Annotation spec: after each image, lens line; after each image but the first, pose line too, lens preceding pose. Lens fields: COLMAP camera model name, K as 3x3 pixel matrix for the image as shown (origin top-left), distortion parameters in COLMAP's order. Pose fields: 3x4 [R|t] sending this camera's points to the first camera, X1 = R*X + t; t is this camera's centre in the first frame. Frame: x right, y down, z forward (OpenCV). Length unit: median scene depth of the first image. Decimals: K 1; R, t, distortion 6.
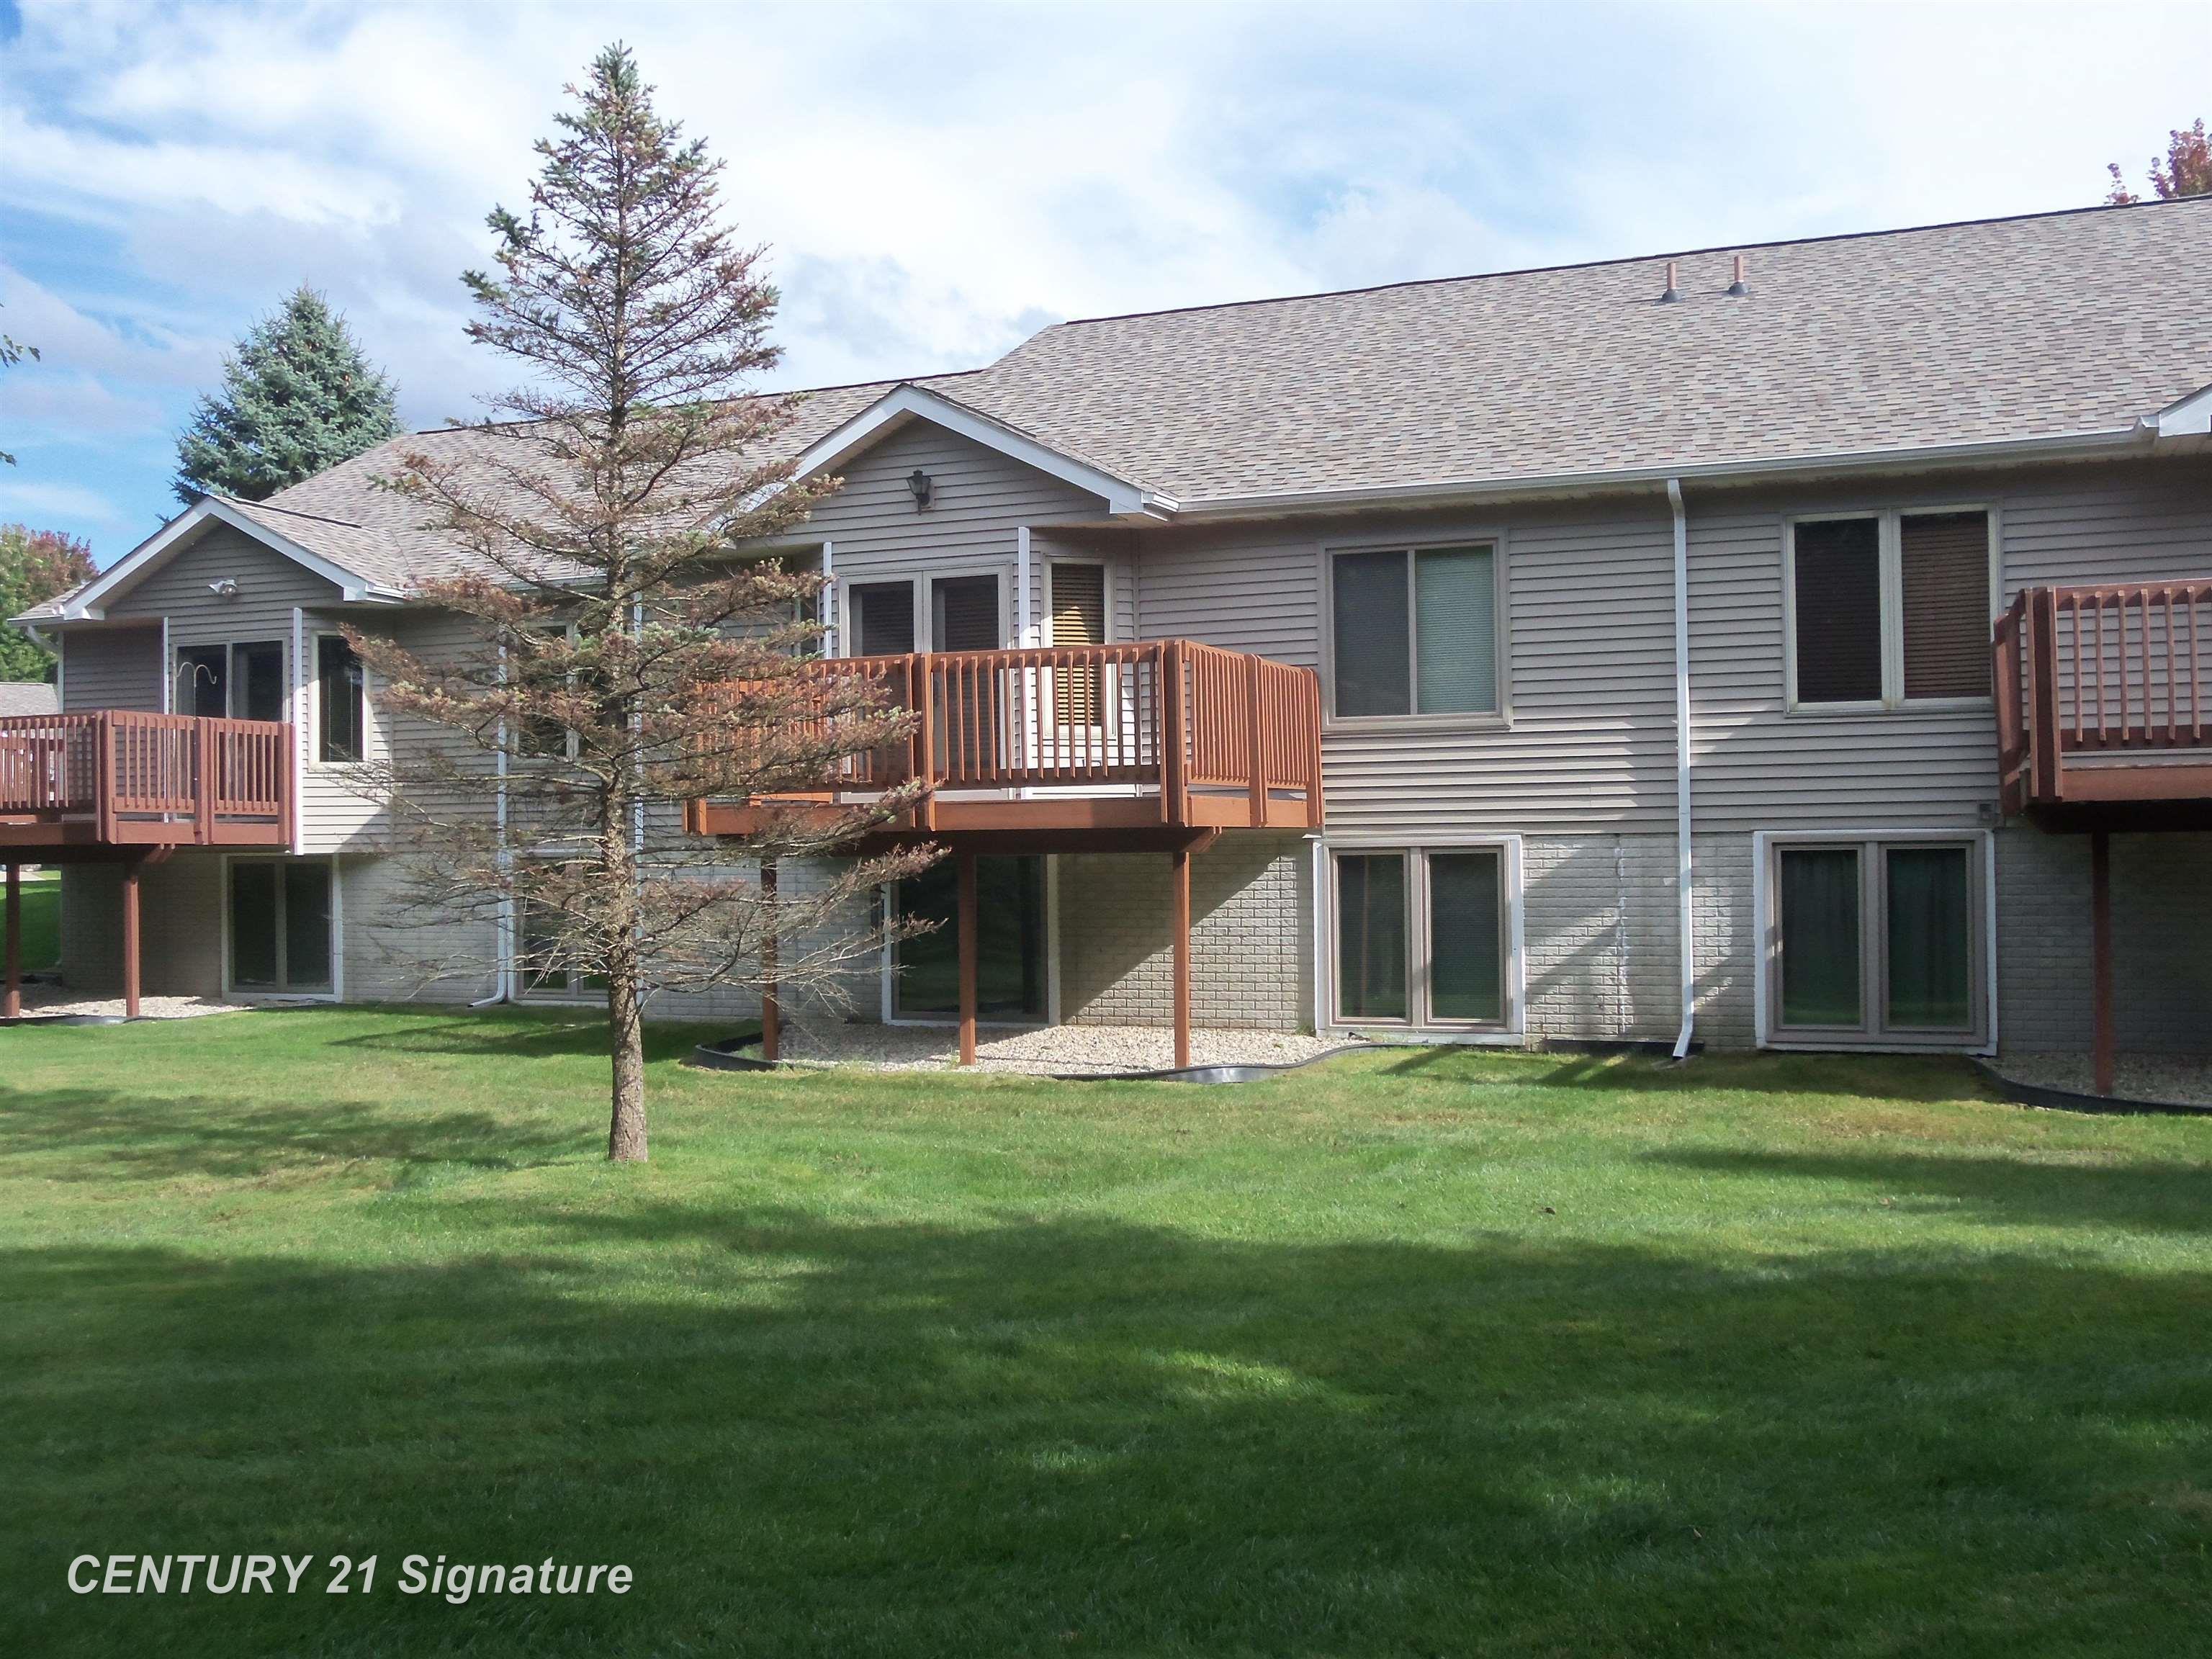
lens RADIAL K [[2126.5, 0, 1106.0], [0, 2126.5, 829.5], [0, 0, 1]] dist [-0.064716, 0.091941]
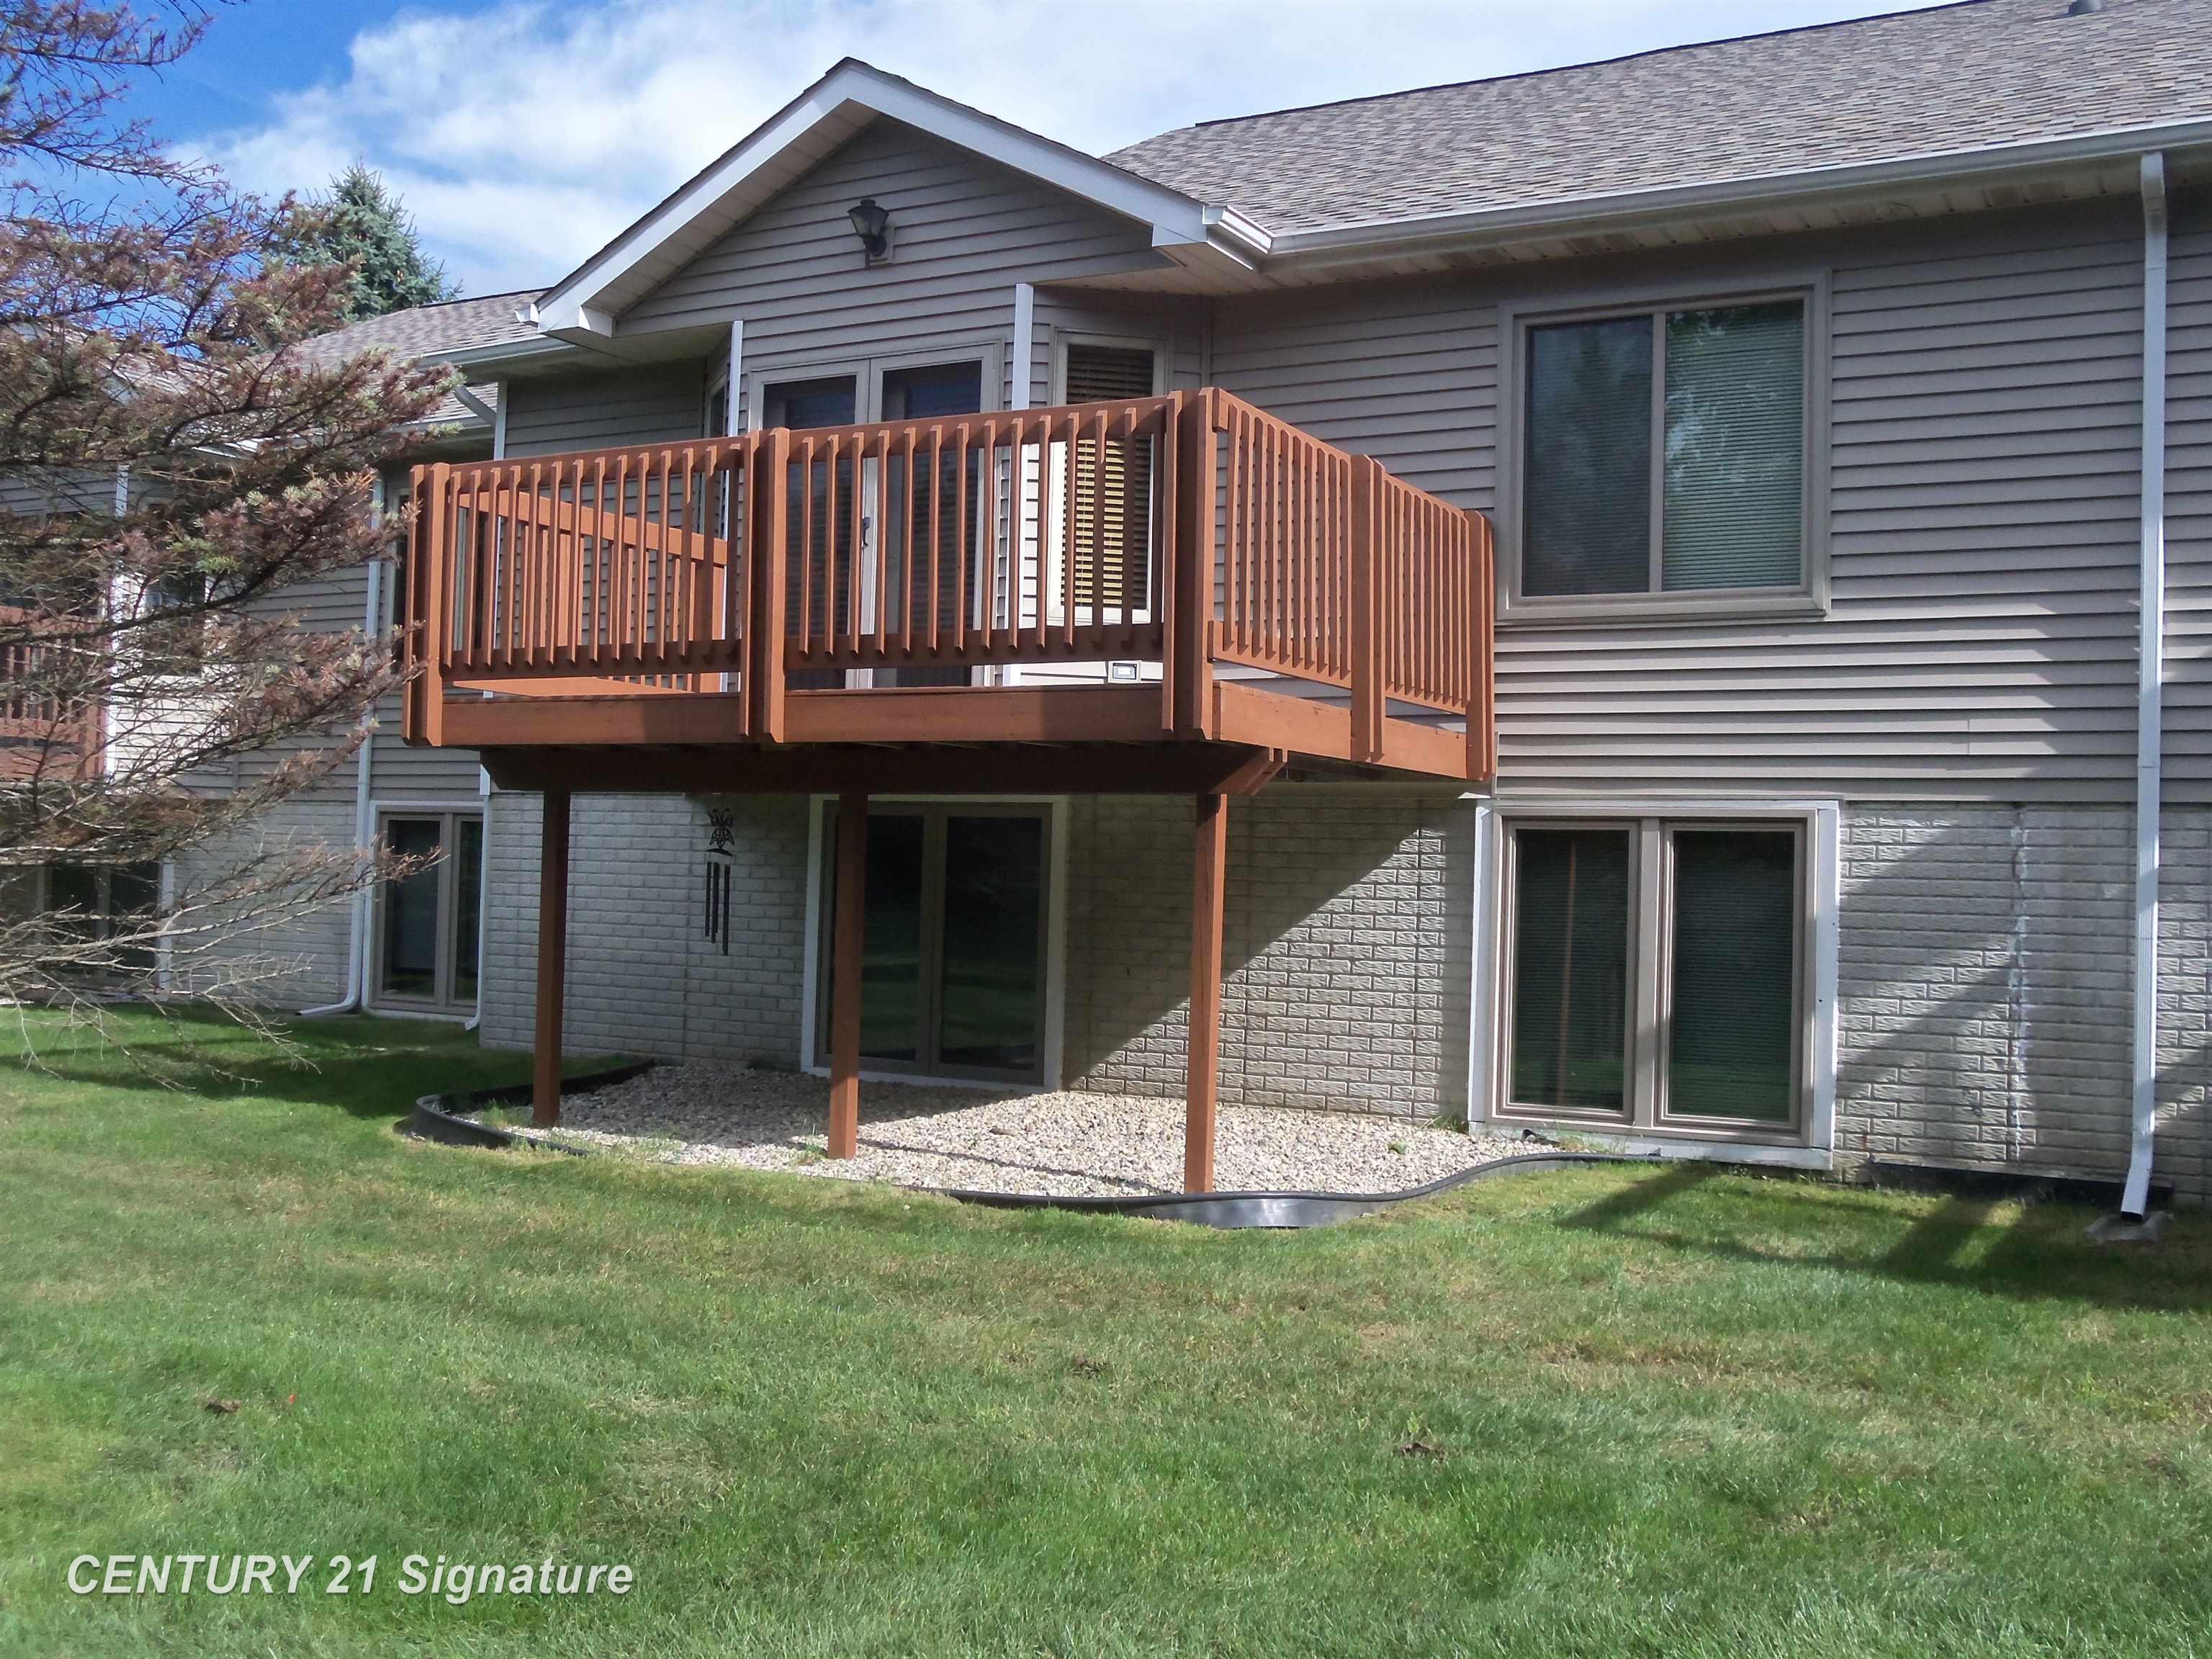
lens RADIAL K [[2126.5, 0, 1106.0], [0, 2126.5, 829.5], [0, 0, 1]] dist [-0.064716, 0.091941]
pose [[0.993006, 0.037234, -0.112040, 0.063503], [-0.038996, 0.999147, -0.013576, 0.025490], [0.111439, 0.017850, 0.993611, 0.411537]]
